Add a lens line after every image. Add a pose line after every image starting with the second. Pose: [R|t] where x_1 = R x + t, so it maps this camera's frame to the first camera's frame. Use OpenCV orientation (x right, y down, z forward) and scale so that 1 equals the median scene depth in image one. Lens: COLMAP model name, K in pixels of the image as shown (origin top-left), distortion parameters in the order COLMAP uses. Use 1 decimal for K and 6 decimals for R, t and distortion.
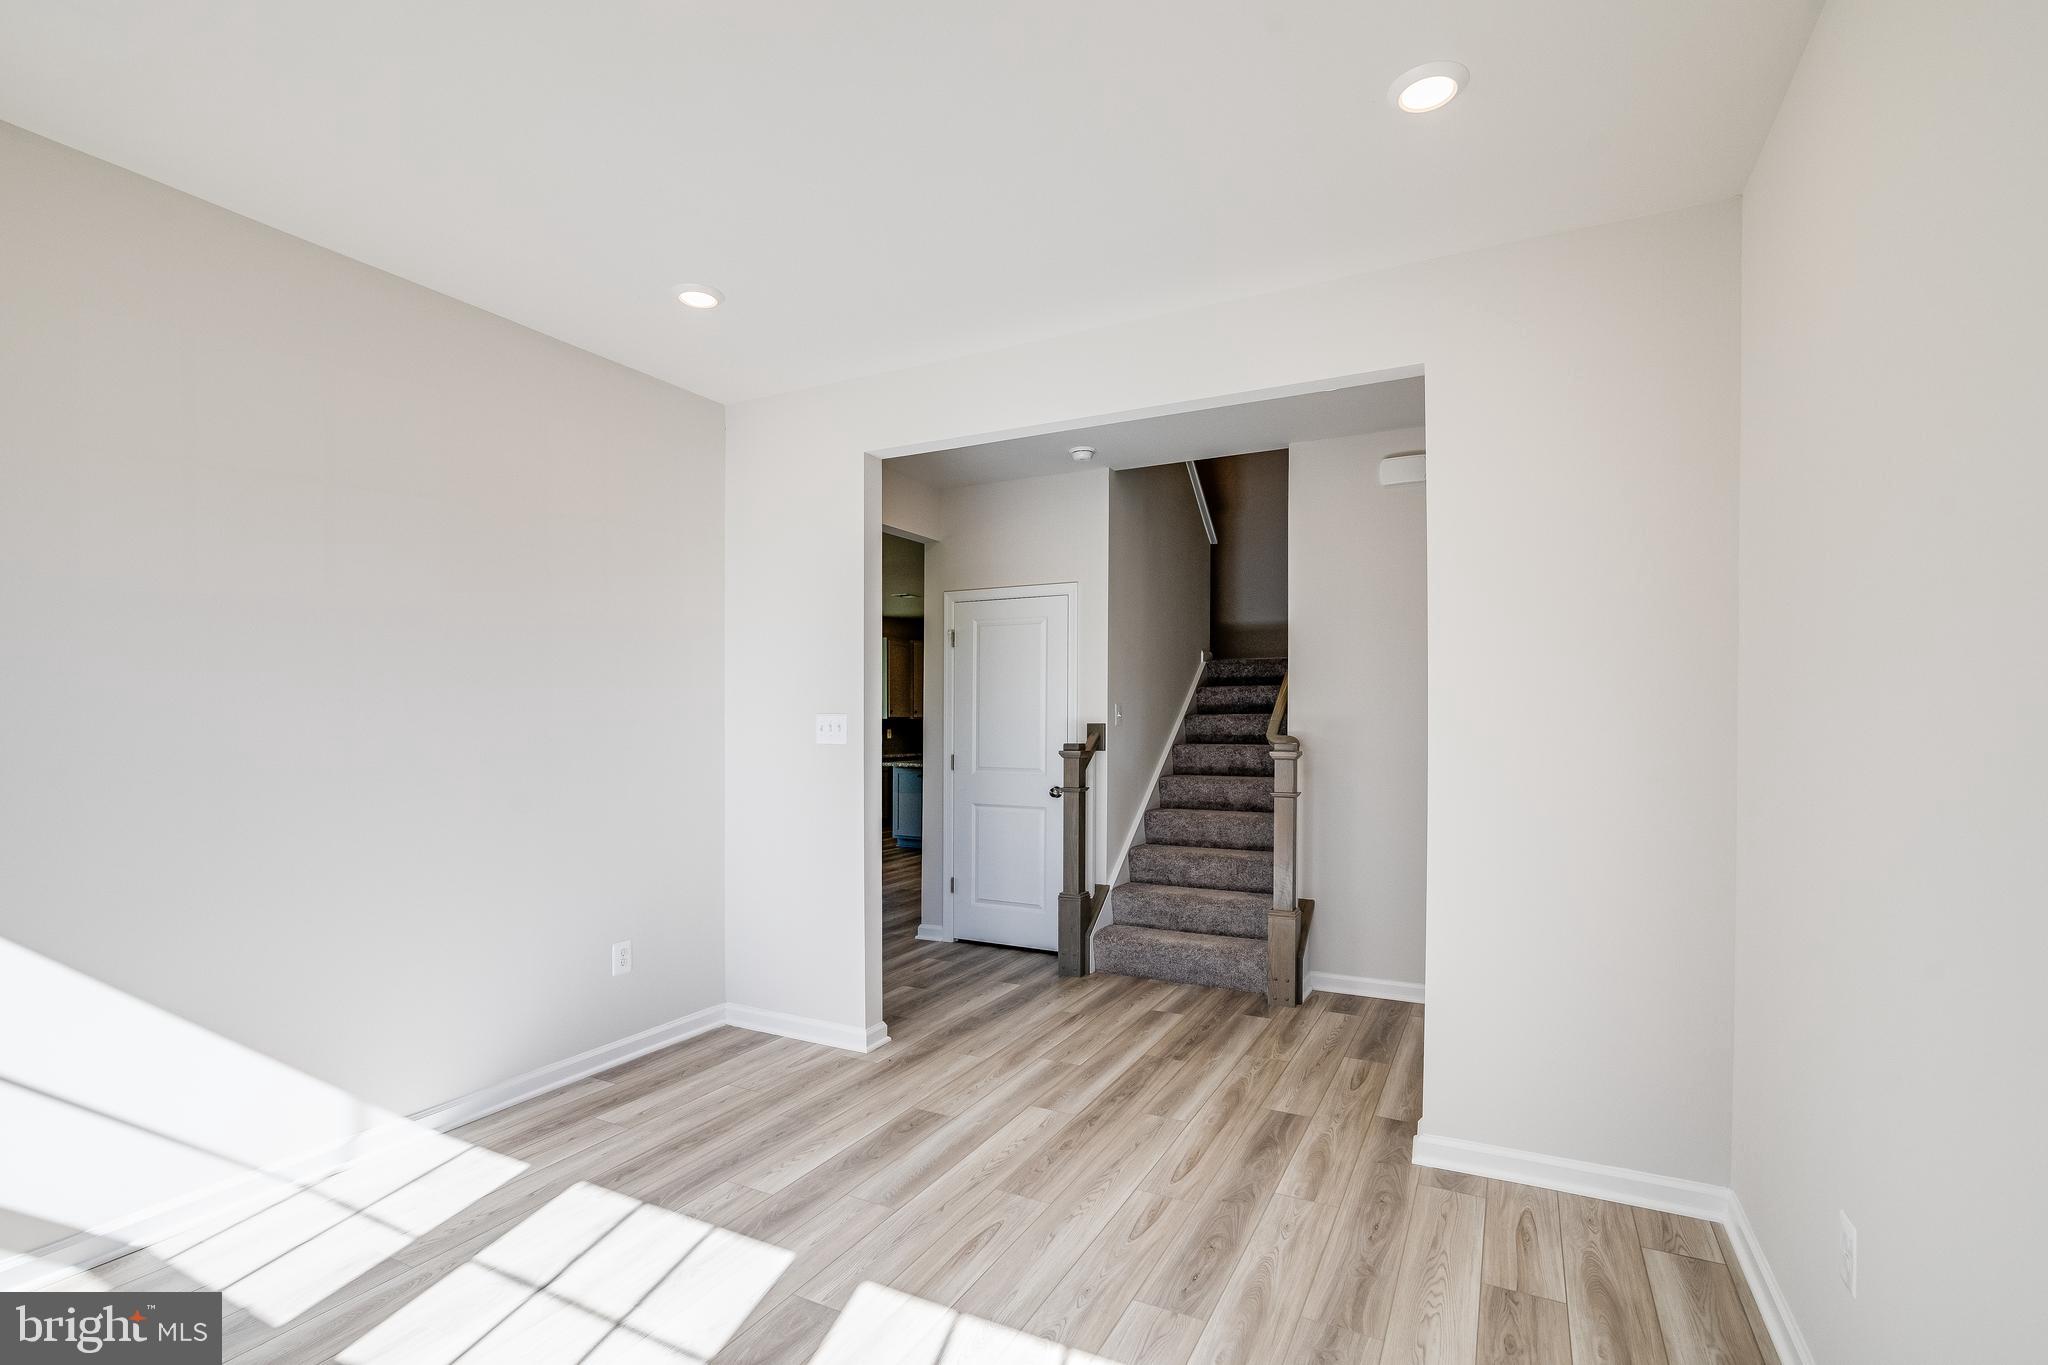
lens RADIAL K [[950.1, 0, 1022.2], [0, 950.1, 721.9], [0, 0, 1]] dist [-0.000555, -0.000120]
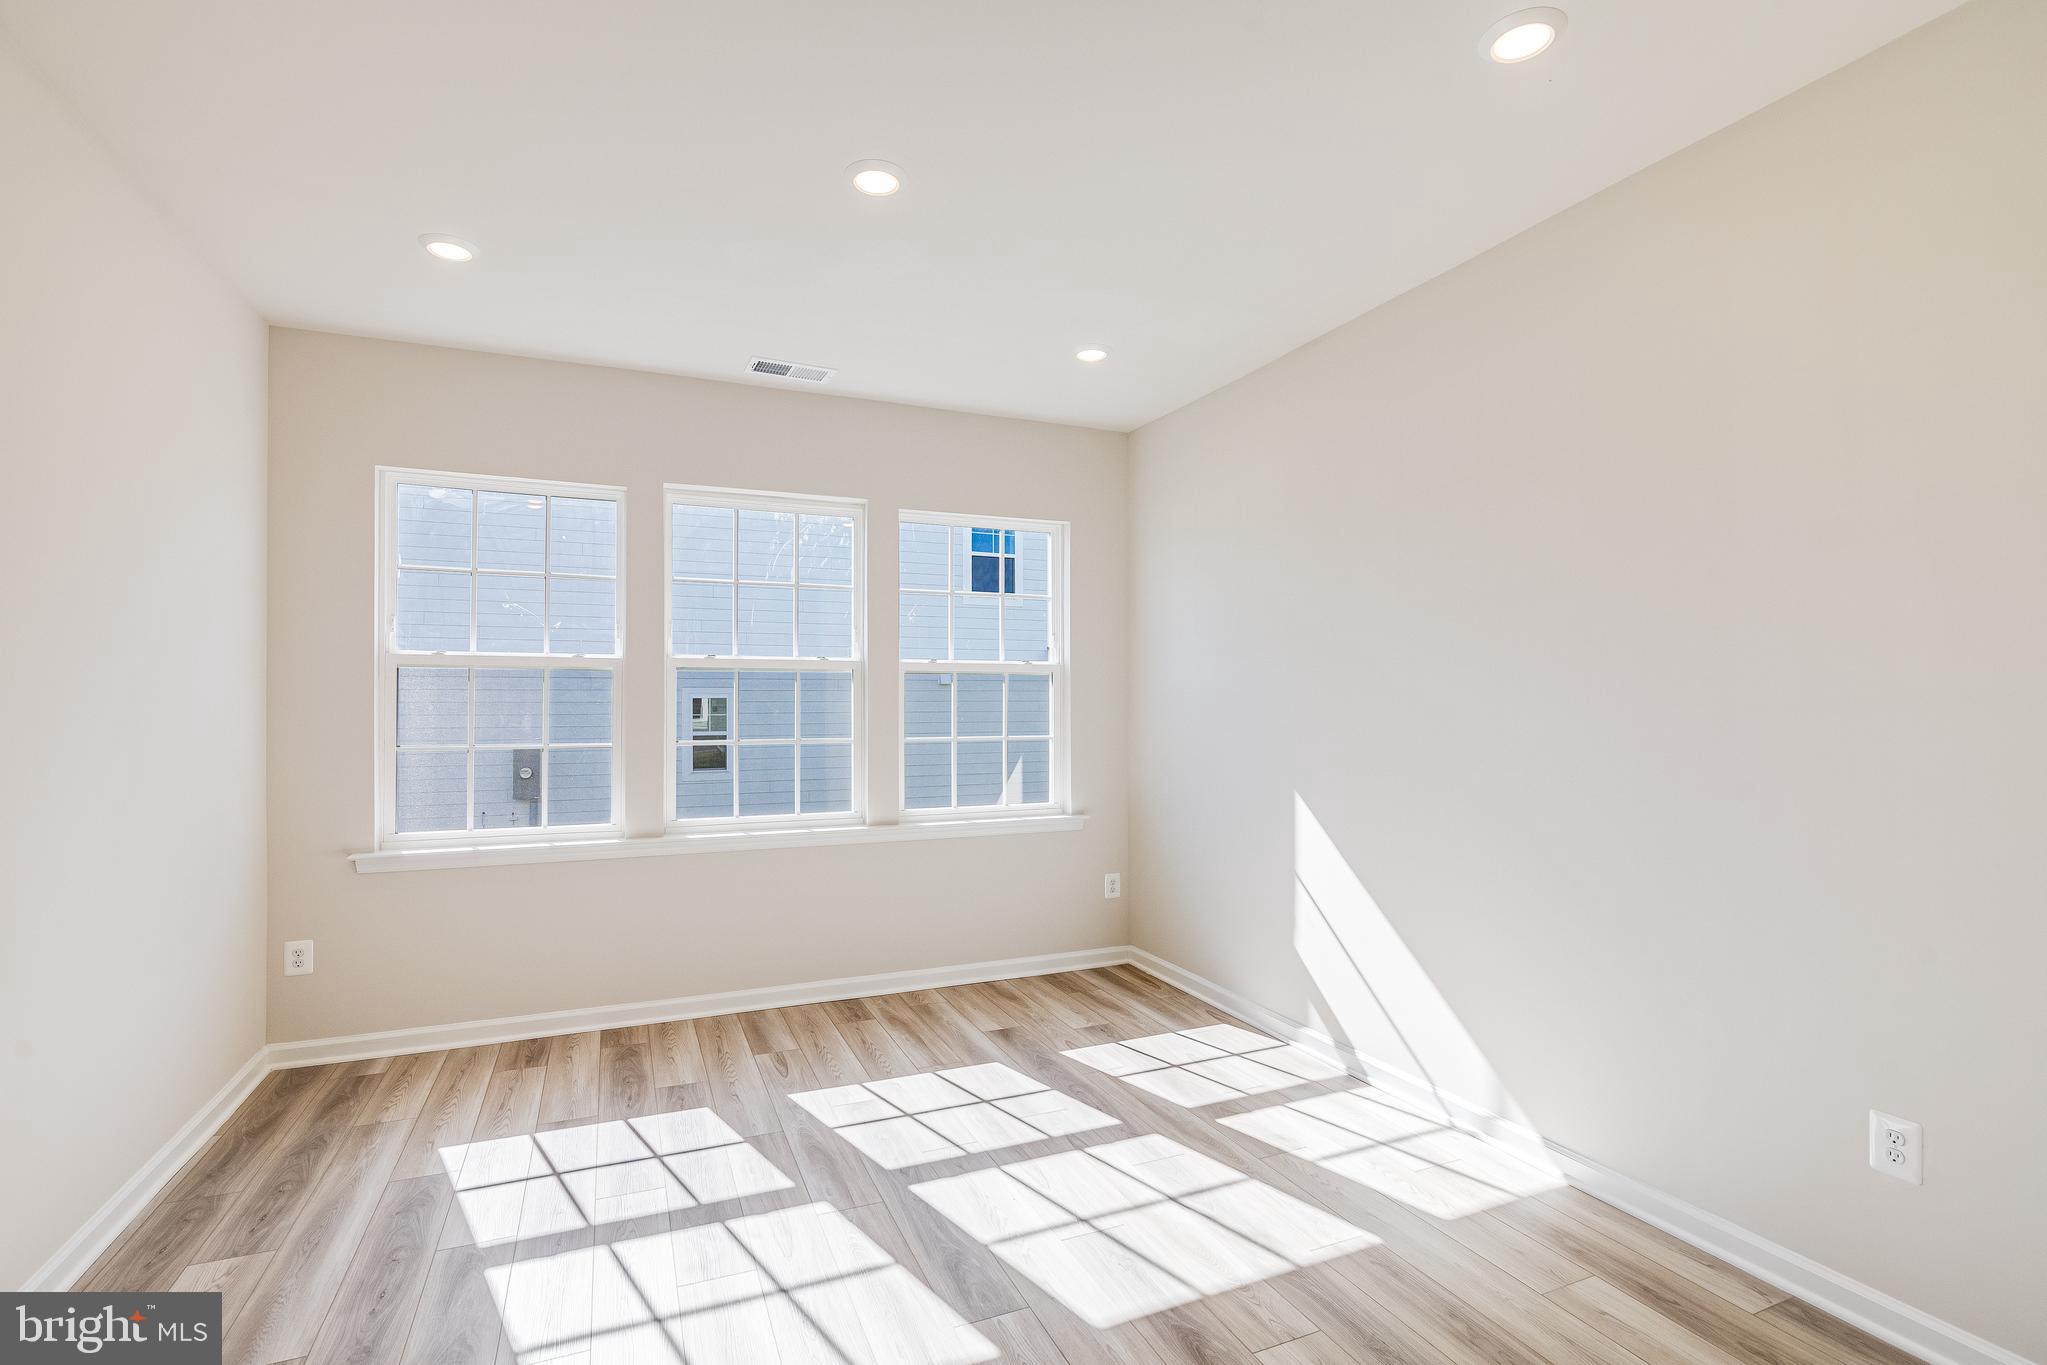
lens RADIAL K [[933.0, 0, 1023.5], [0, 933.0, 682.5], [0, 0, 1]] dist [-0.014228, 0.000356]
pose [[-0.628761, -0.017846, -0.777394, 0.400969], [-0.000068, 0.999738, -0.022895, -0.002294], [0.777599, -0.014342, -0.628597, 1.283432]]
